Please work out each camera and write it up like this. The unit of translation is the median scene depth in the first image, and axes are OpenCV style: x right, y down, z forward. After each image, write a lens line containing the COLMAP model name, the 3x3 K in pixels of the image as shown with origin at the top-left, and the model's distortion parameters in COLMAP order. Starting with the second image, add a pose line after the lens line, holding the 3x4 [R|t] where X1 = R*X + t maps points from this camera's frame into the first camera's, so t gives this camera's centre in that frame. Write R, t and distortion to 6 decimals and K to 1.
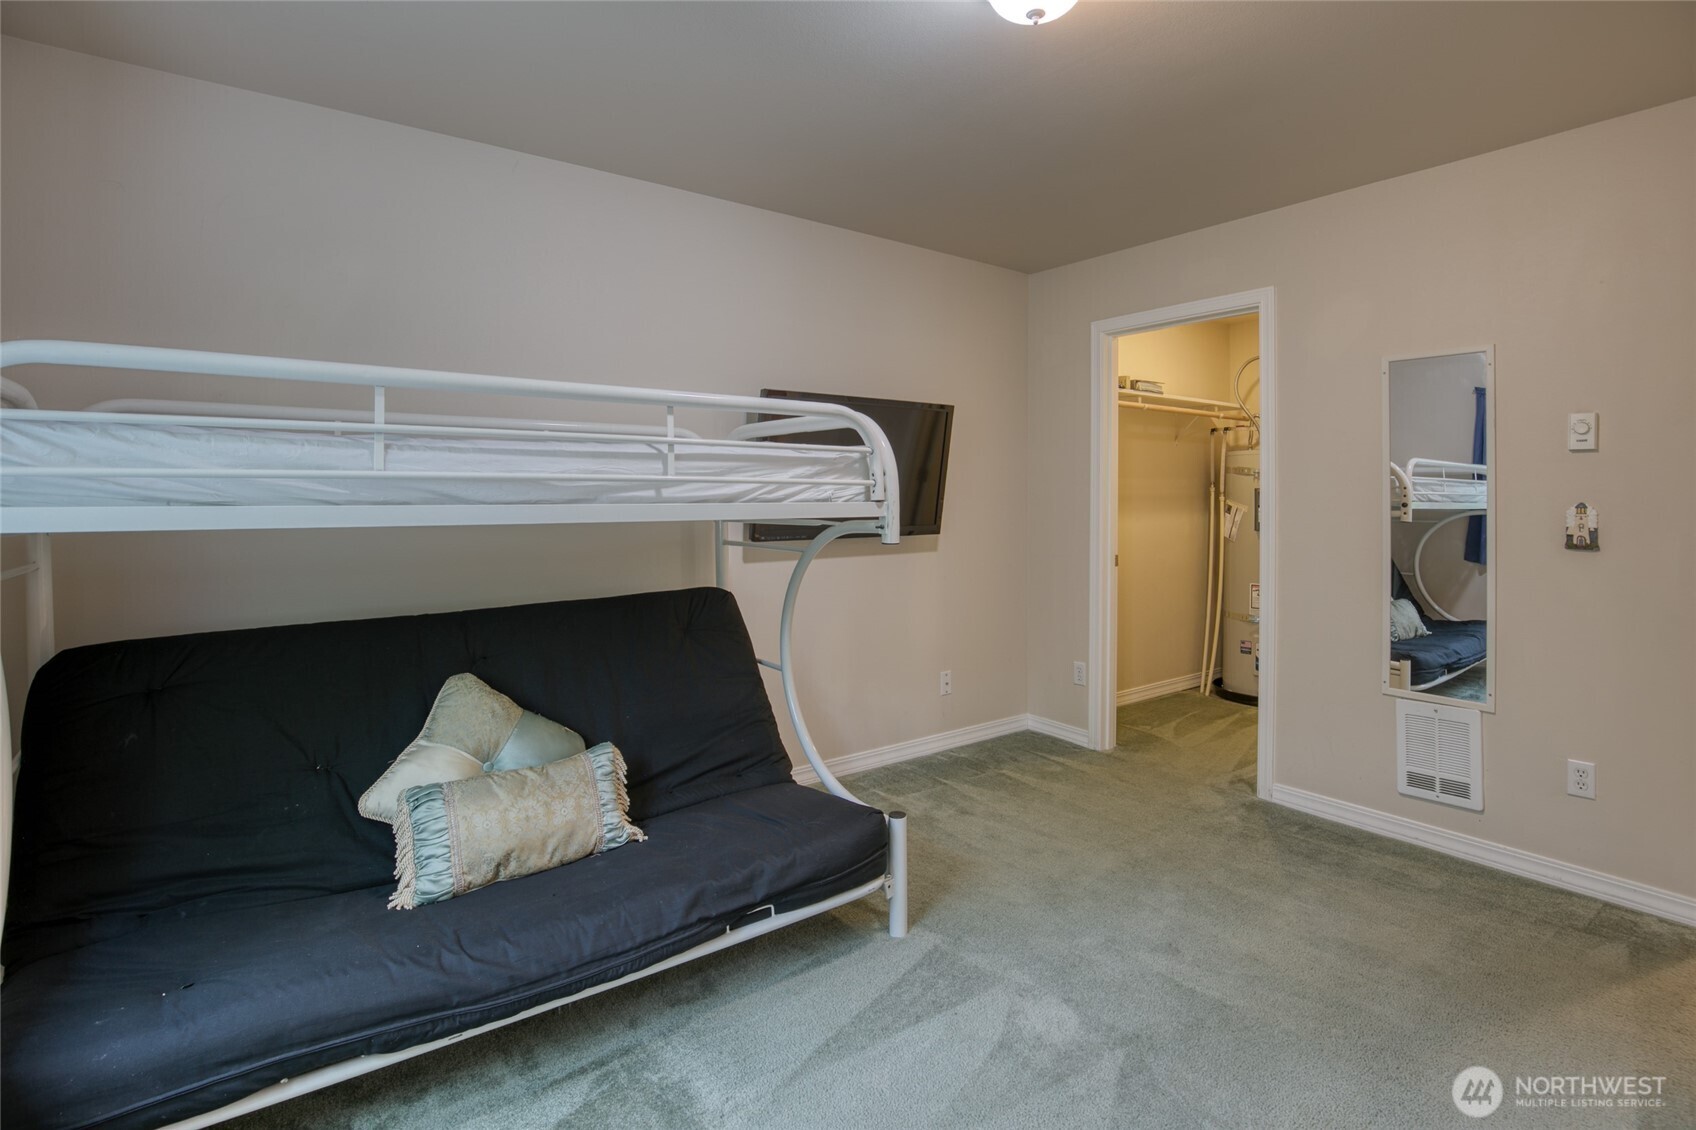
lens RADIAL K [[801.2, 0, 849.0], [0, 801.2, 484.3], [0, 0, 1]] dist [-0.034063, 0.005540]
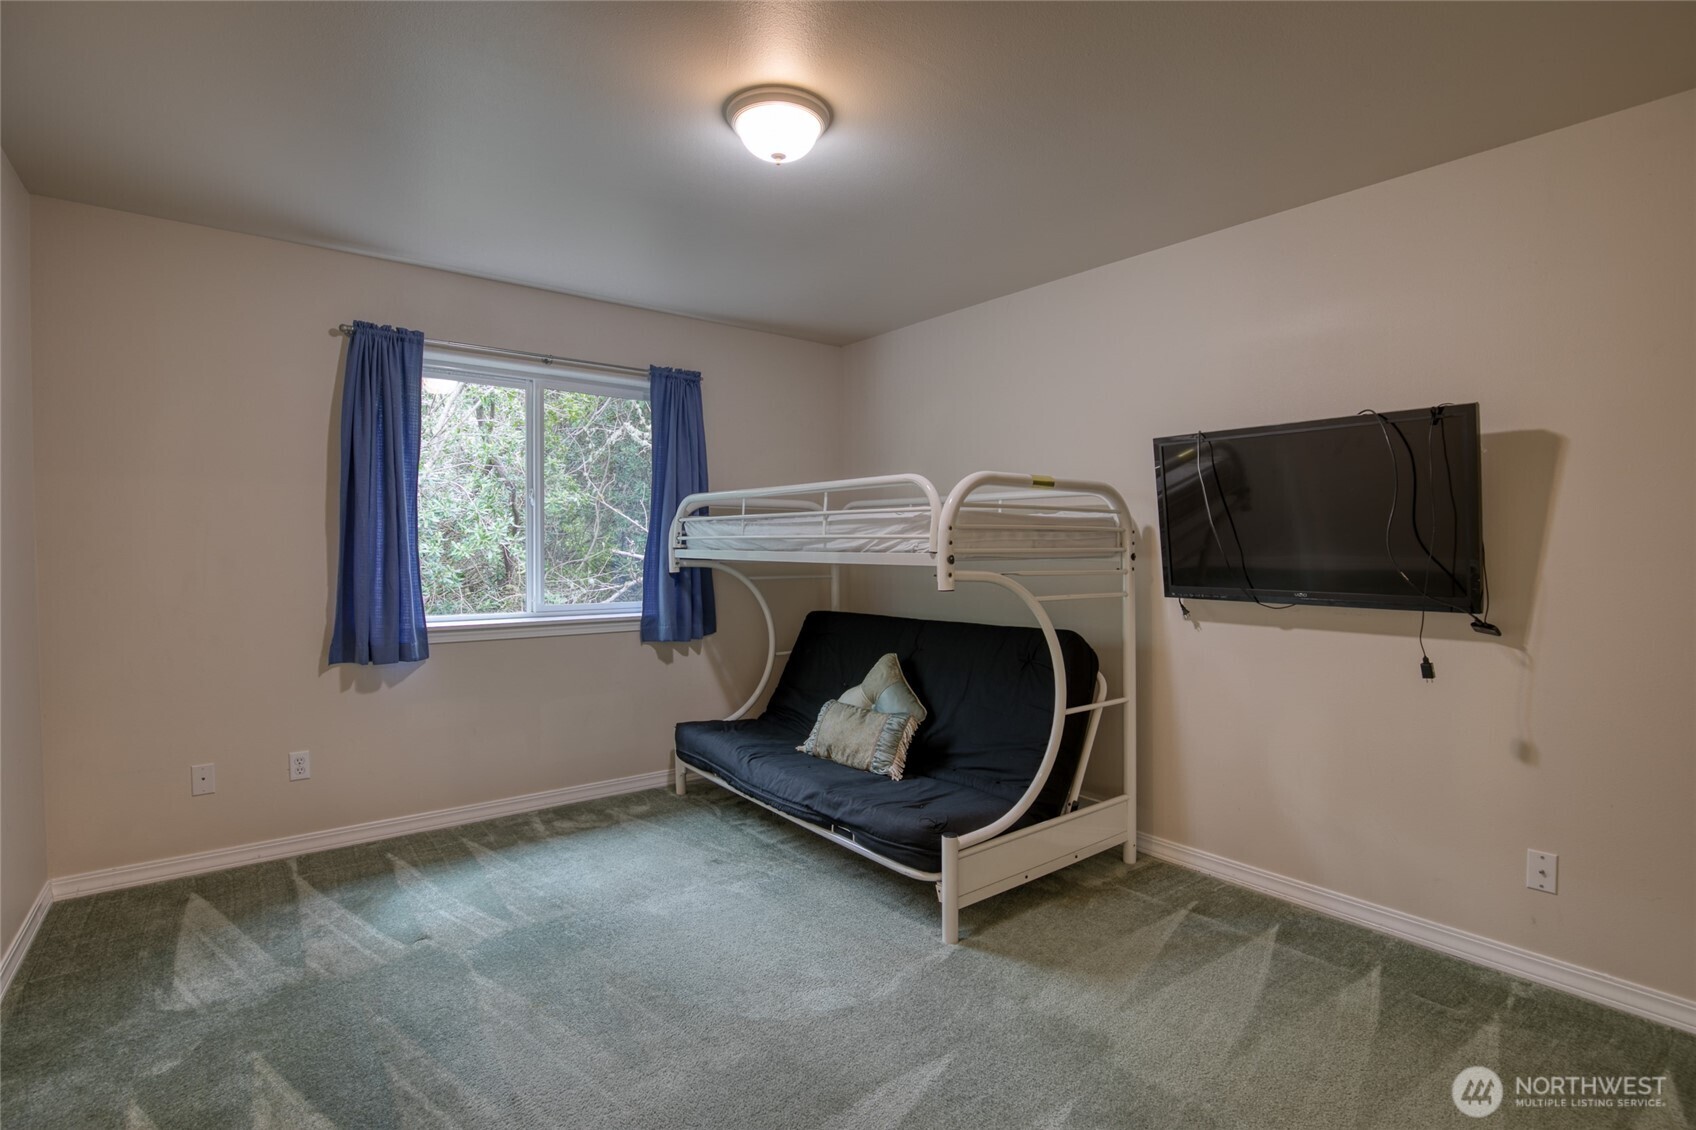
lens RADIAL K [[801.2, 0, 844.0], [0, 801.2, 555.4], [0, 0, 1]] dist [-0.034063, 0.005540]
pose [[0.028112, 0.013303, -0.999516, 1.372475], [0.011553, 0.999840, 0.013632, 0.008961], [0.999538, -0.011931, 0.027954, 0.973768]]
